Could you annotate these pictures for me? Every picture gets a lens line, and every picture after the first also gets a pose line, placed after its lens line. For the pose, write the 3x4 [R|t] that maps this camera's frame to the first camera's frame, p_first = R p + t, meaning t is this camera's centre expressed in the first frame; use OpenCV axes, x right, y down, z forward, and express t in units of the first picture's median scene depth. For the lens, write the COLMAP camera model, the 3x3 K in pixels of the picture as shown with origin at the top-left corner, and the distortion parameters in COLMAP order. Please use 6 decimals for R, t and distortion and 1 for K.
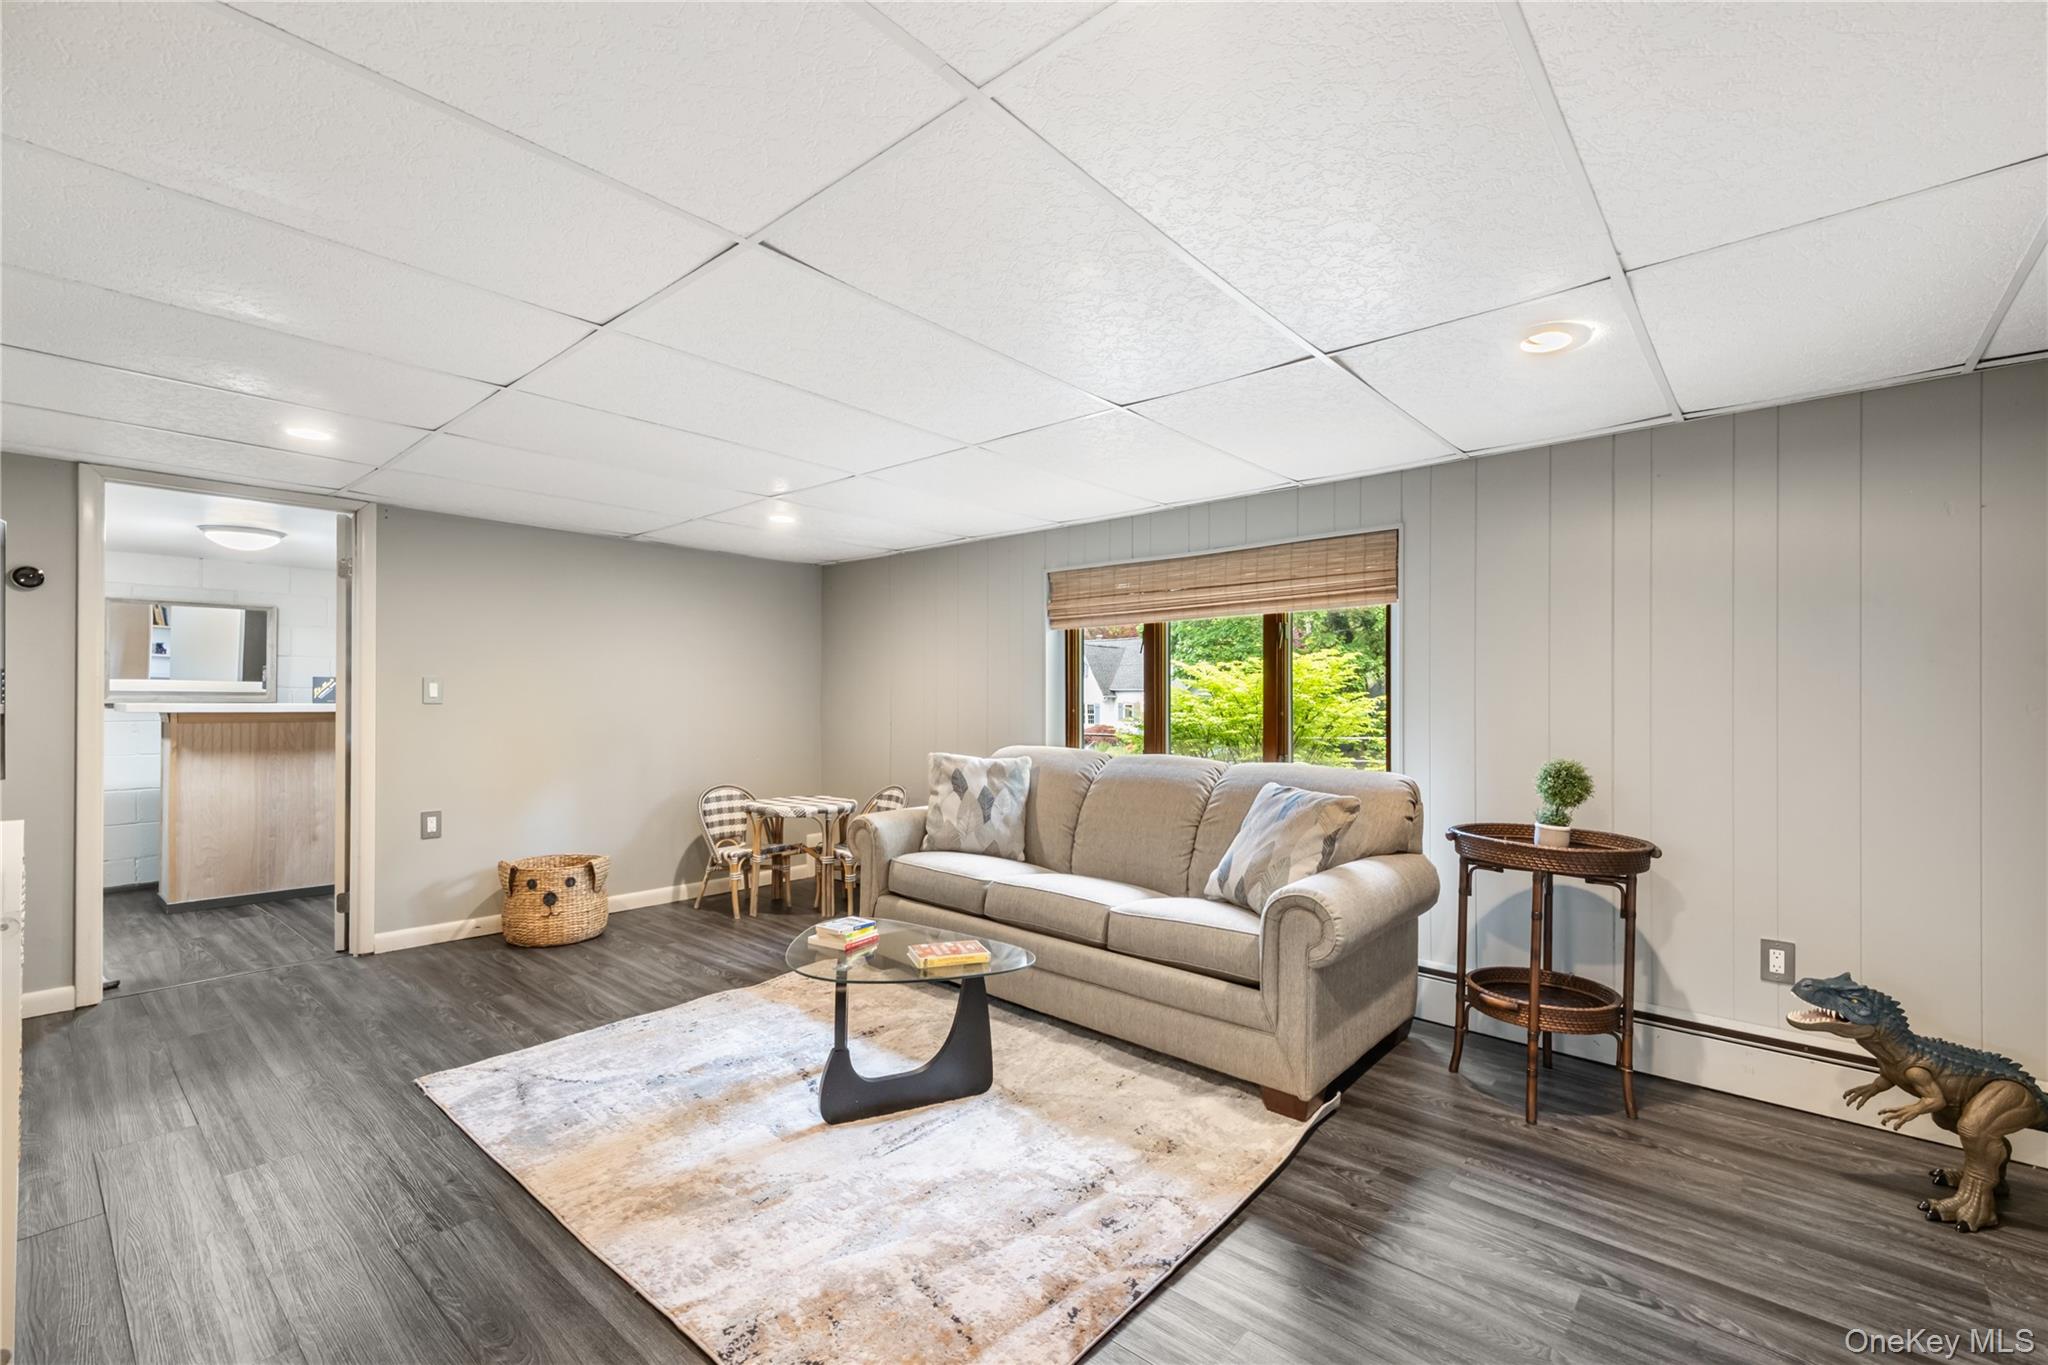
lens RADIAL K [[884.7, 0, 1027.5], [0, 884.7, 690.0], [0, 0, 1]] dist [0.013793, -0.005893]
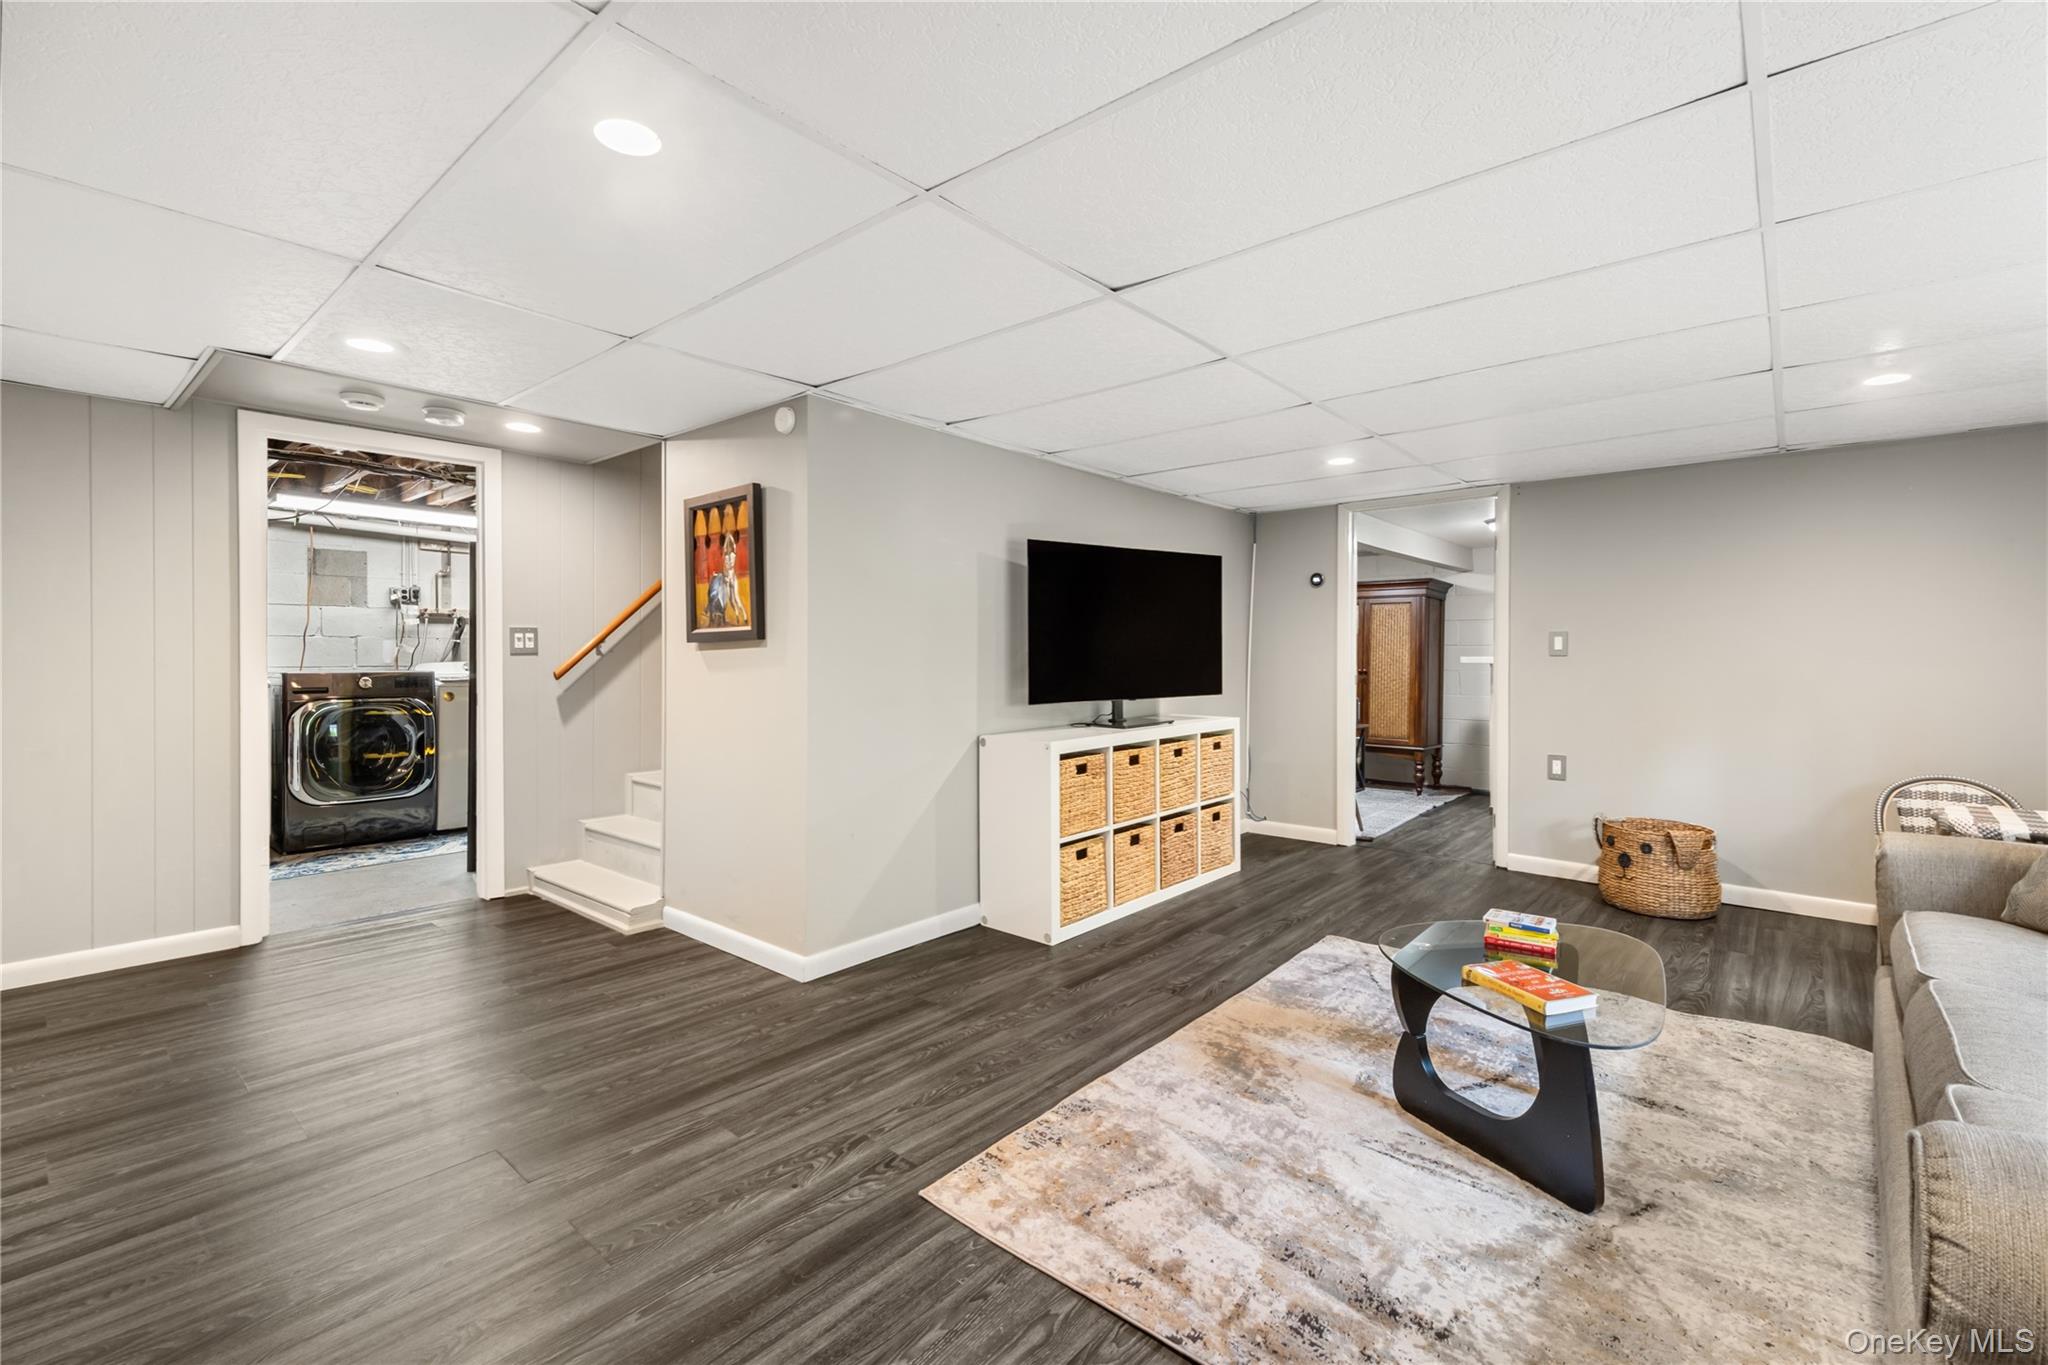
lens RADIAL K [[884.7, 0, 1044.4], [0, 884.7, 656.5], [0, 0, 1]] dist [0.013793, -0.005893]
pose [[0.004764, 0.001244, -0.999988, 0.526139], [0.005855, 0.999982, 0.001272, 0.014530], [0.999972, -0.005861, 0.004757, 0.474210]]
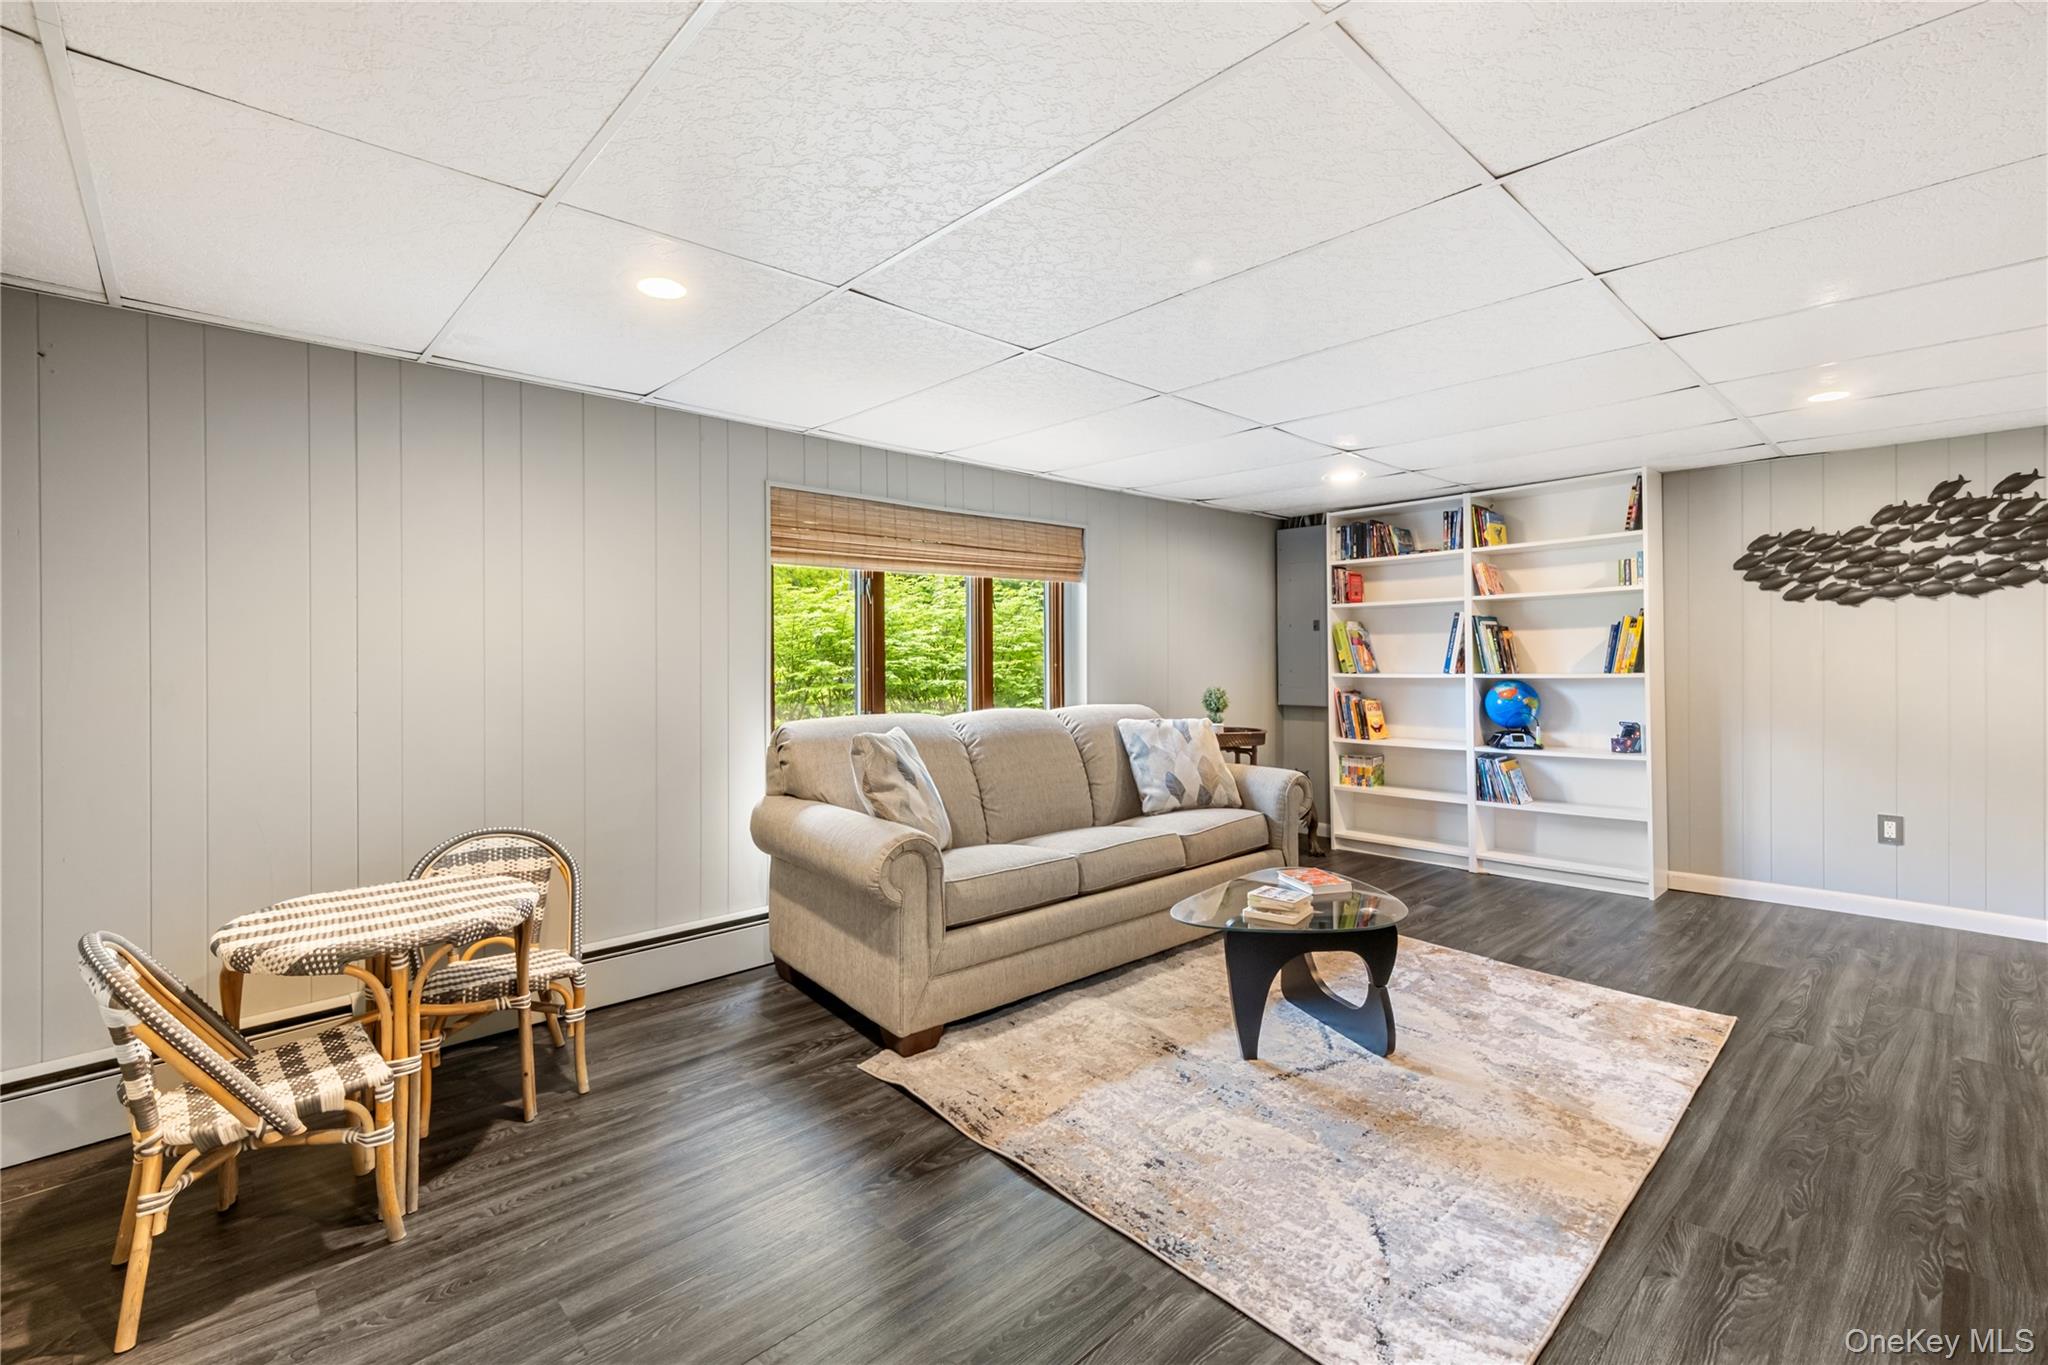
lens RADIAL K [[884.7, 0, 1053.0], [0, 884.7, 653.1], [0, 0, 1]] dist [0.013793, -0.005893]
pose [[0.090745, -0.005280, 0.995860, -0.985571], [0.000456, 0.999986, 0.005260, 0.003663], [-0.995874, -0.000023, 0.090746, 0.981668]]
